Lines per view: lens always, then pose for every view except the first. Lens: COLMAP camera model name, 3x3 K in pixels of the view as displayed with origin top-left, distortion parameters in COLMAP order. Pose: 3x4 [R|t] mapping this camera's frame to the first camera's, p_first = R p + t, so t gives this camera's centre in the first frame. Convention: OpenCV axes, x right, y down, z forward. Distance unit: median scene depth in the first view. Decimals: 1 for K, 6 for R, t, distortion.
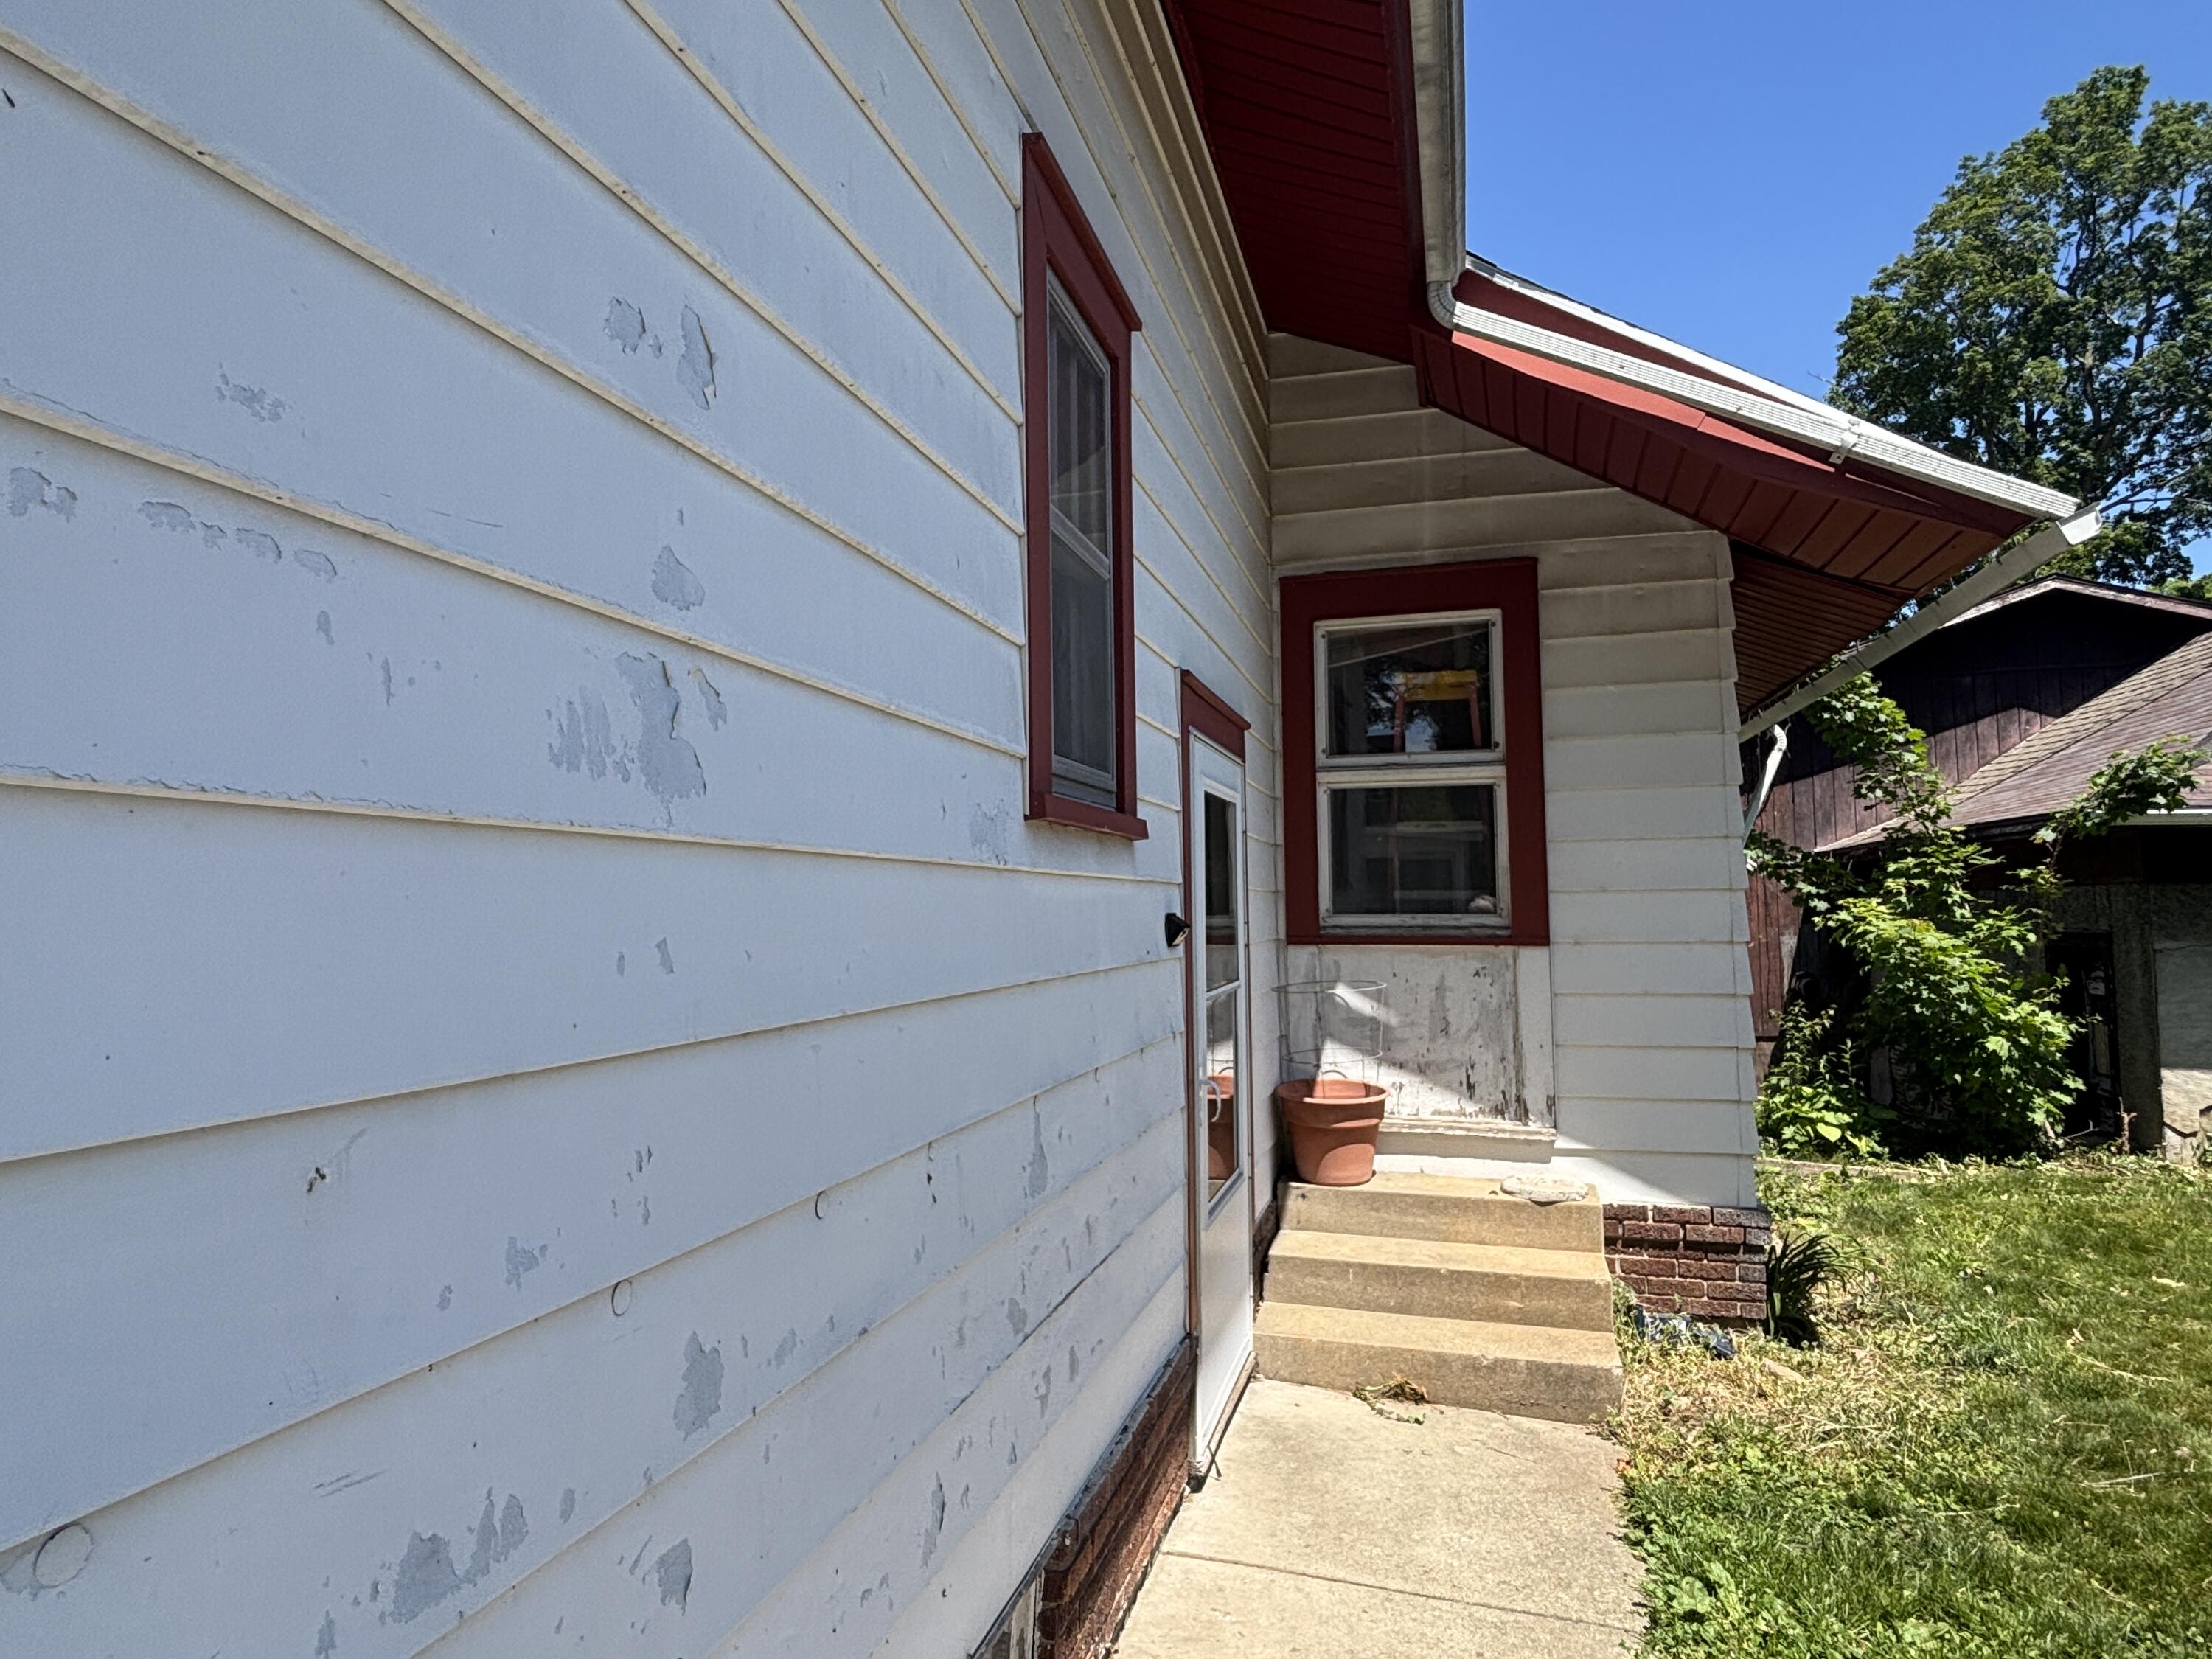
lens RADIAL K [[1285.4, 0, 1073.4], [0, 1285.4, 813.4], [0, 0, 1]] dist [-0.002392, -0.001601]
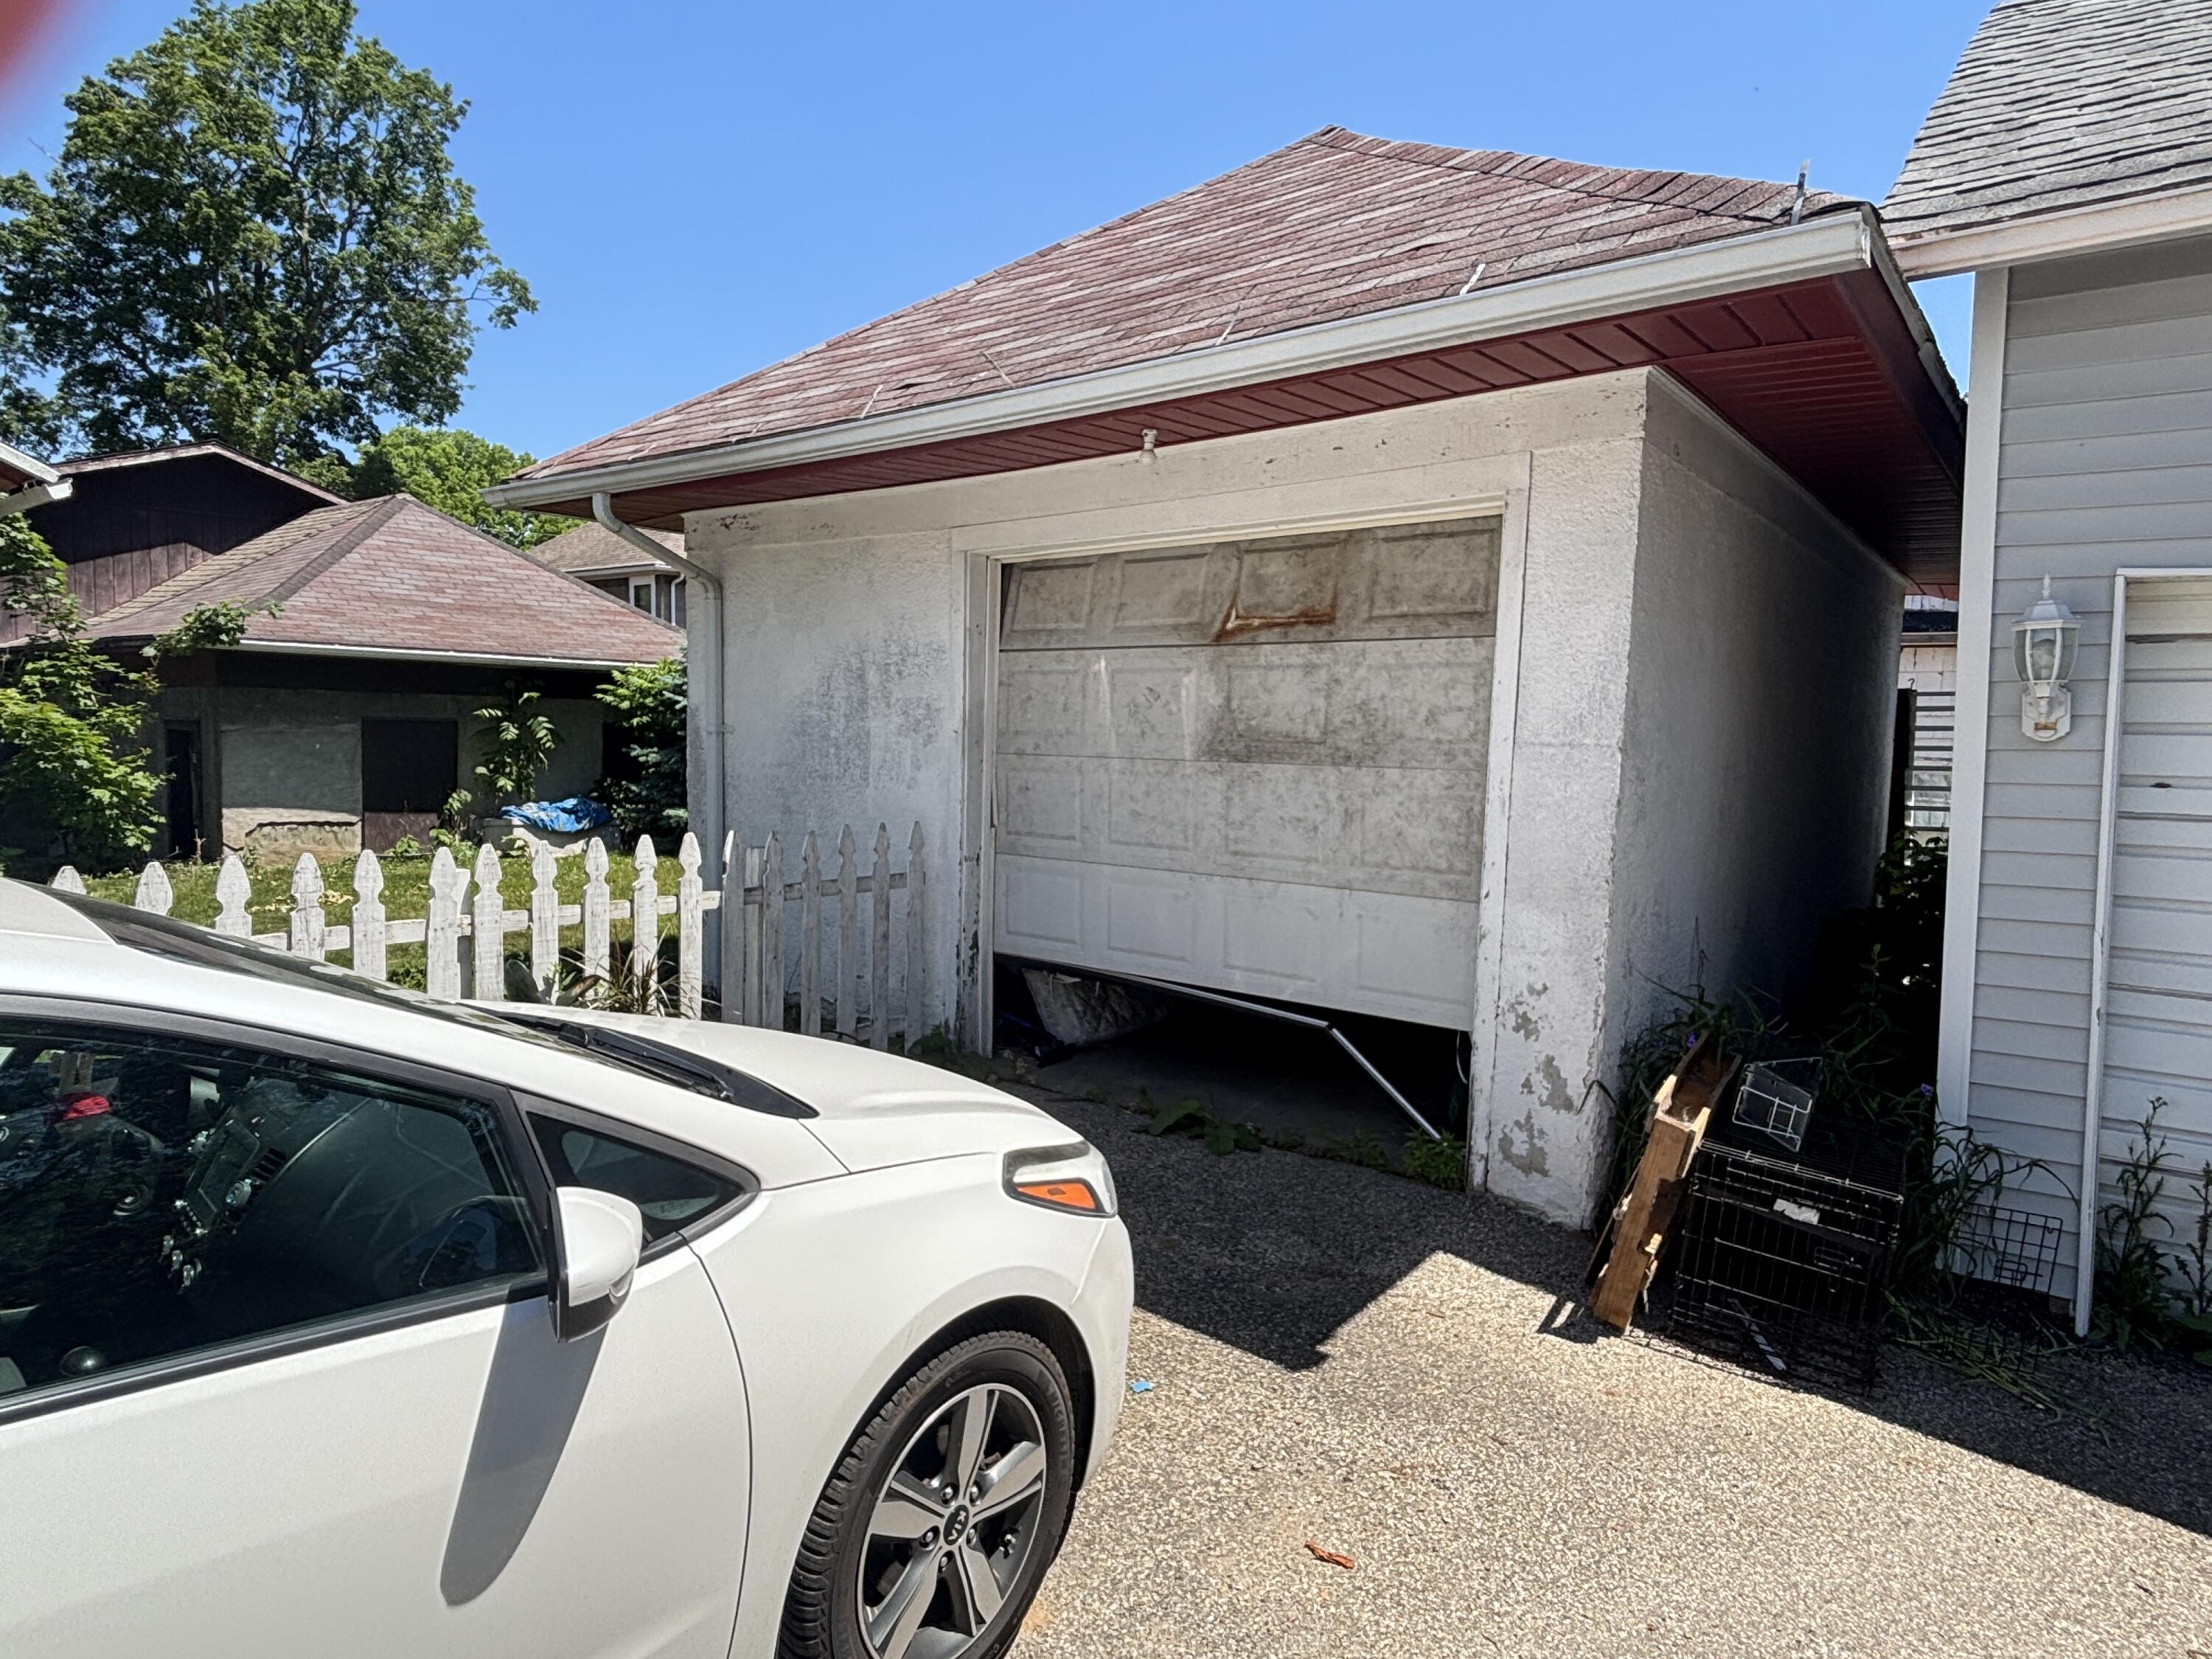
lens RADIAL K [[1285.4, 0, 1101.8], [0, 1285.4, 827.6], [0, 0, 1]] dist [-0.002392, -0.001601]
pose [[0.363027, -0.057770, 0.929986, -0.192884], [-0.098880, 0.990052, 0.100099, -0.034959], [-0.926517, -0.128296, 0.353704, -0.501658]]
